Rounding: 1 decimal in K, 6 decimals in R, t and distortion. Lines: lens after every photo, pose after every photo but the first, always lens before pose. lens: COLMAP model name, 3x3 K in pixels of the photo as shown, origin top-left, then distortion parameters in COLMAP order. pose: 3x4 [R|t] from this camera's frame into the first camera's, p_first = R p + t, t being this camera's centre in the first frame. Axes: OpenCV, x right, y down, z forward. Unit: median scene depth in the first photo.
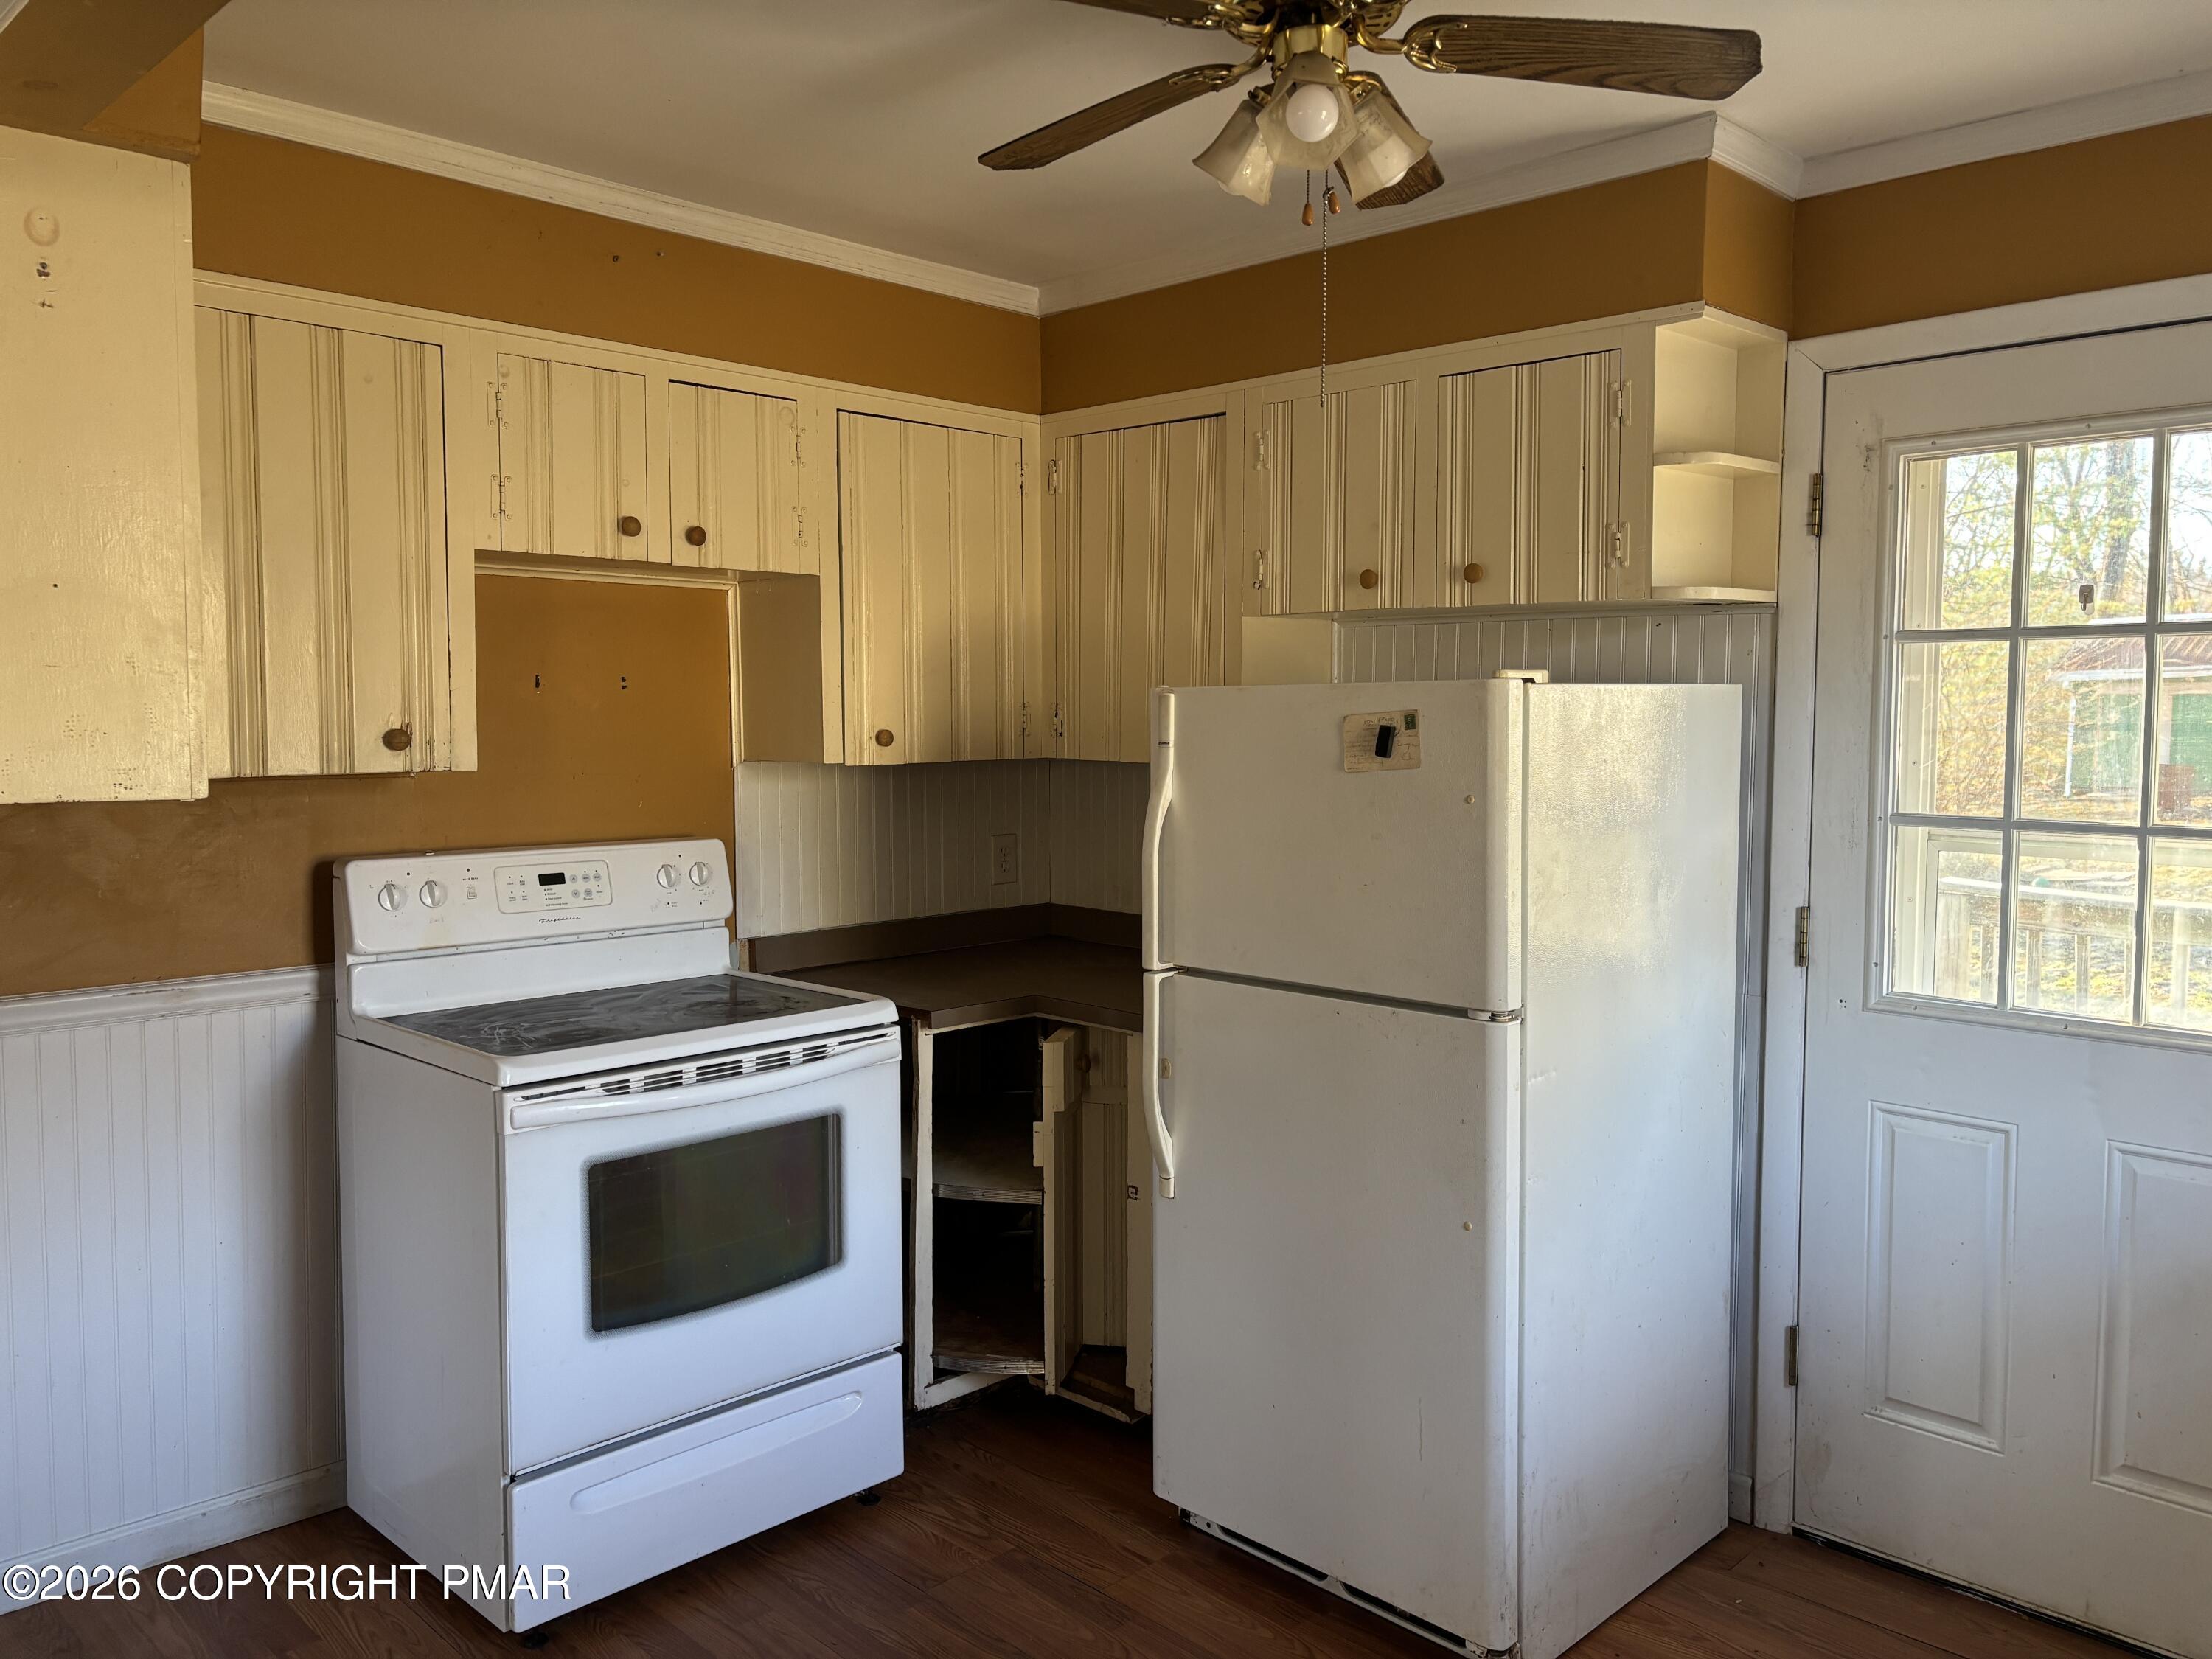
lens RADIAL K [[1667.7, 0, 1112.0], [0, 1667.7, 811.7], [0, 0, 1]] dist [0.065996, -0.068956]
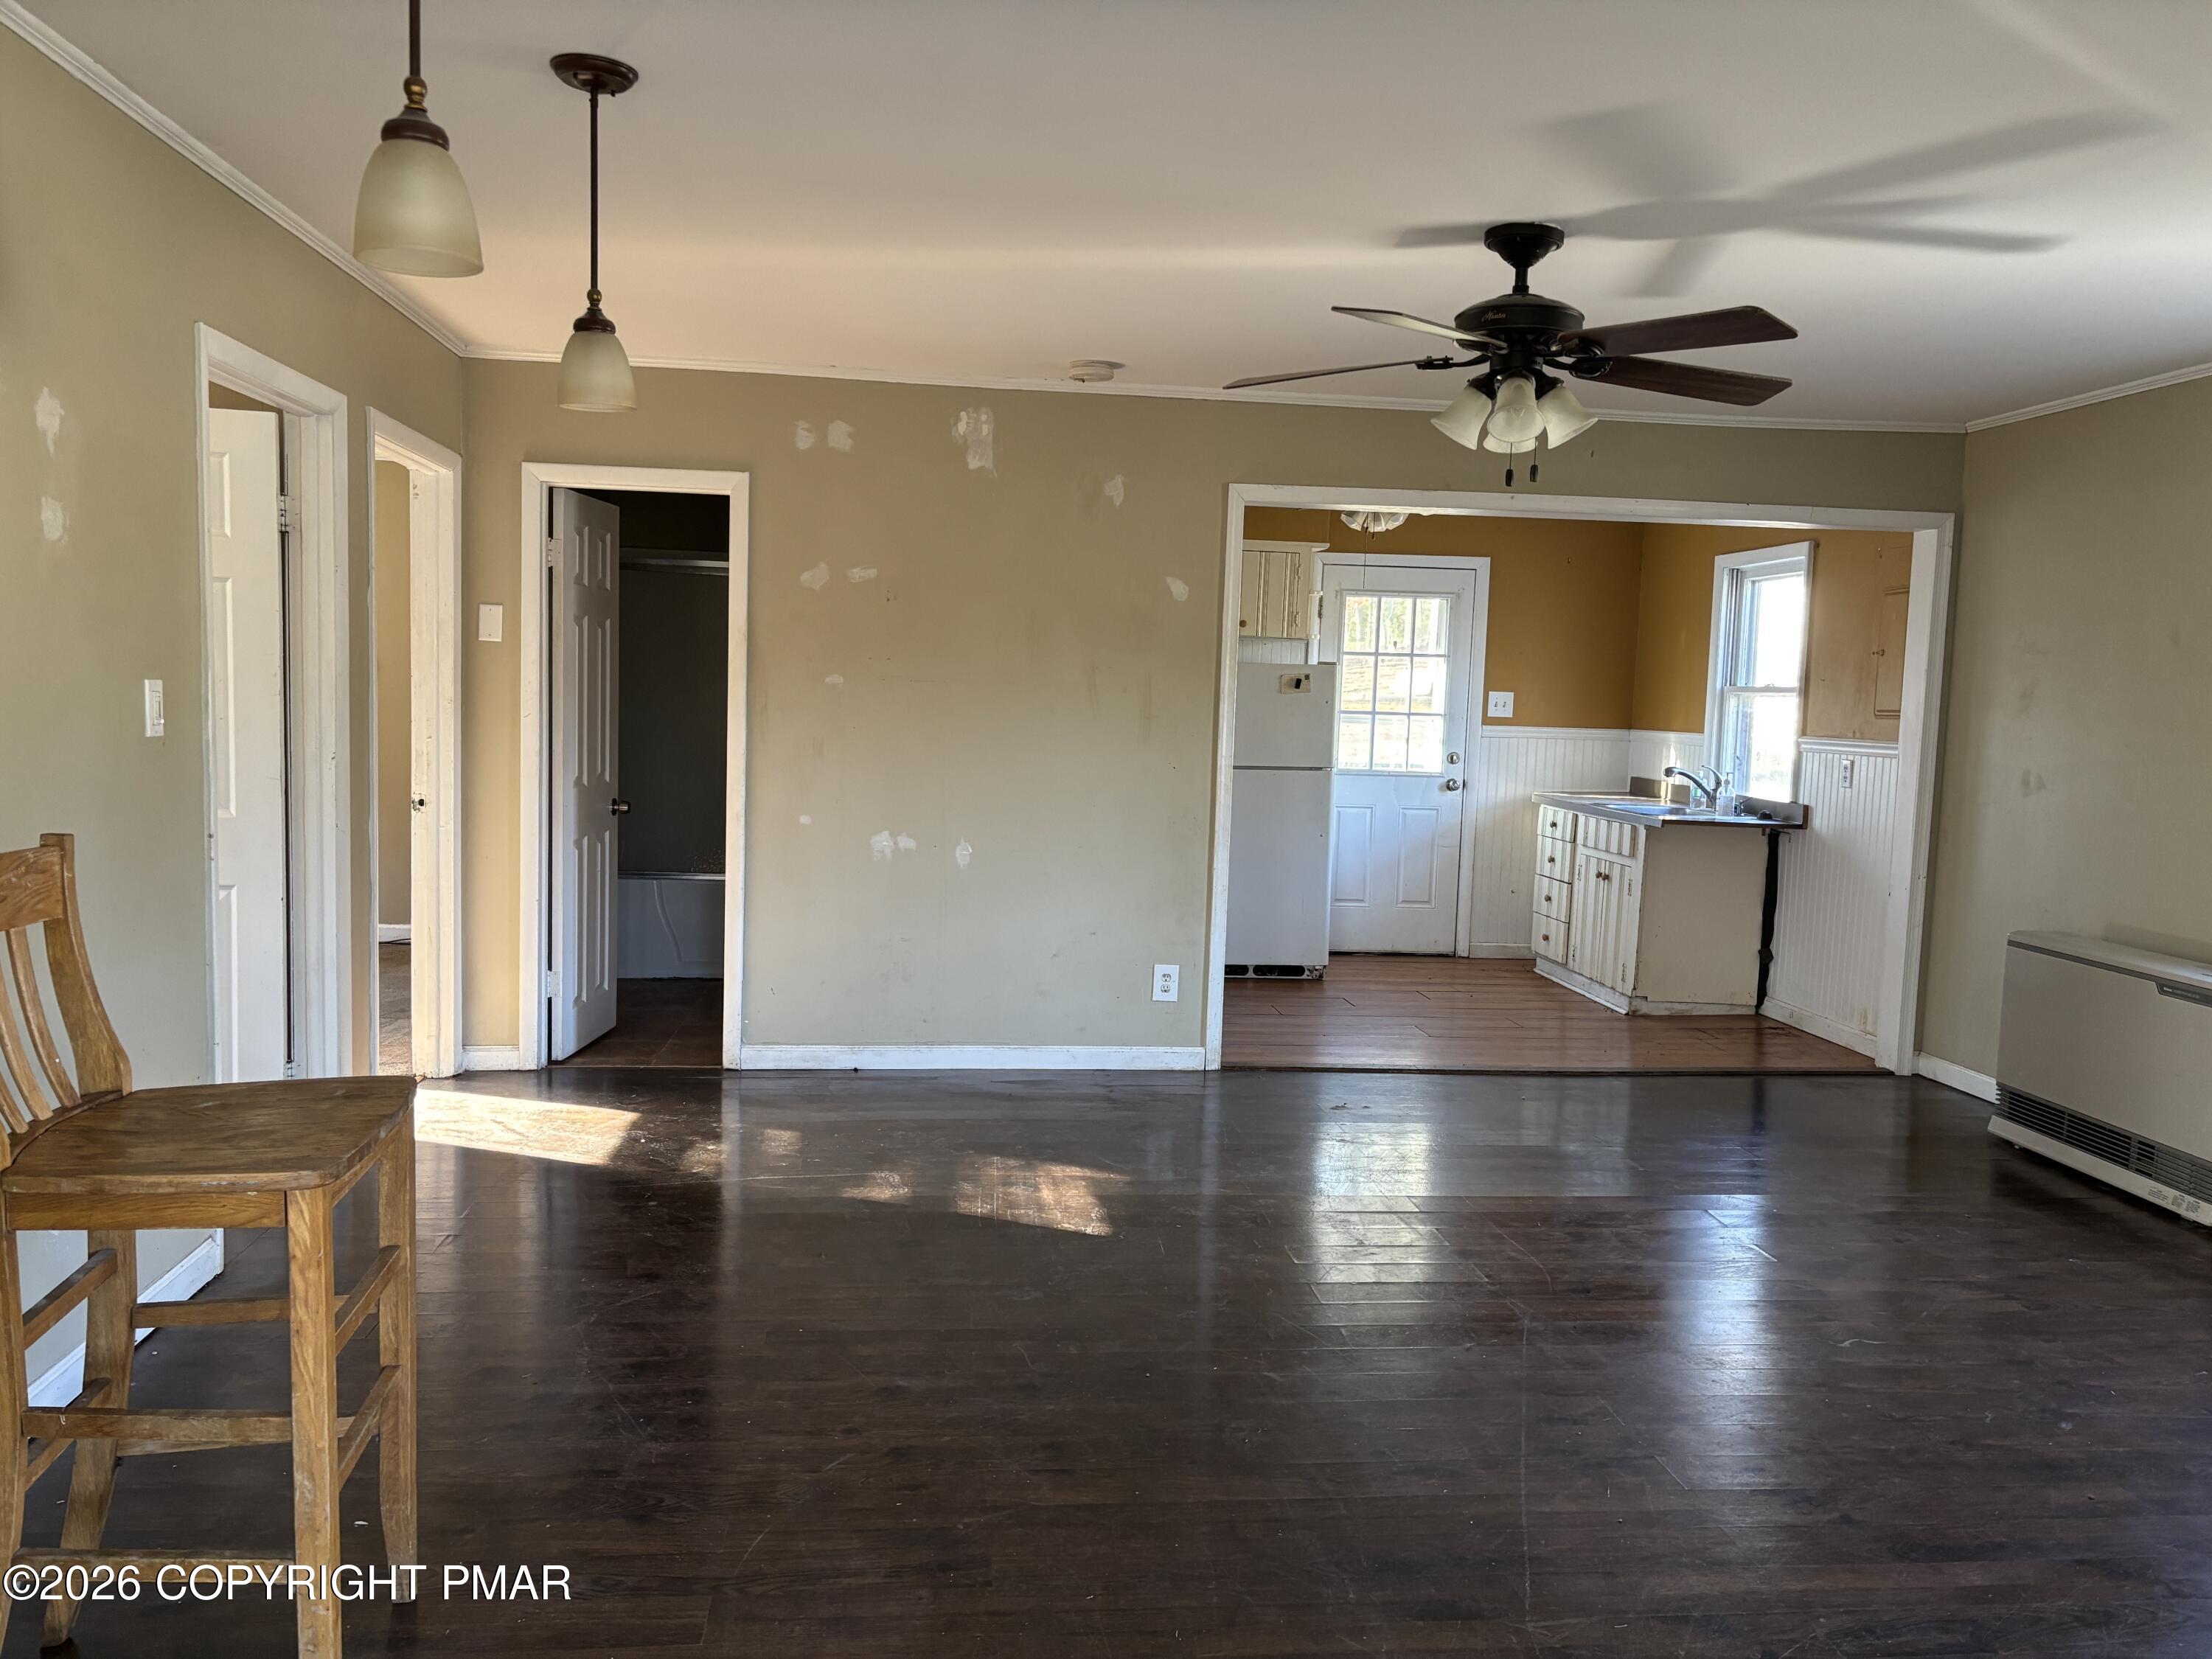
lens RADIAL K [[1667.7, 0, 1085.2], [0, 1667.7, 831.9], [0, 0, 1]] dist [0.065996, -0.068956]
pose [[0.632737, -0.049043, 0.772812, -2.188099], [0.018000, 0.998654, 0.048637, 0.065862], [-0.774157, -0.016864, 0.632769, -0.577910]]
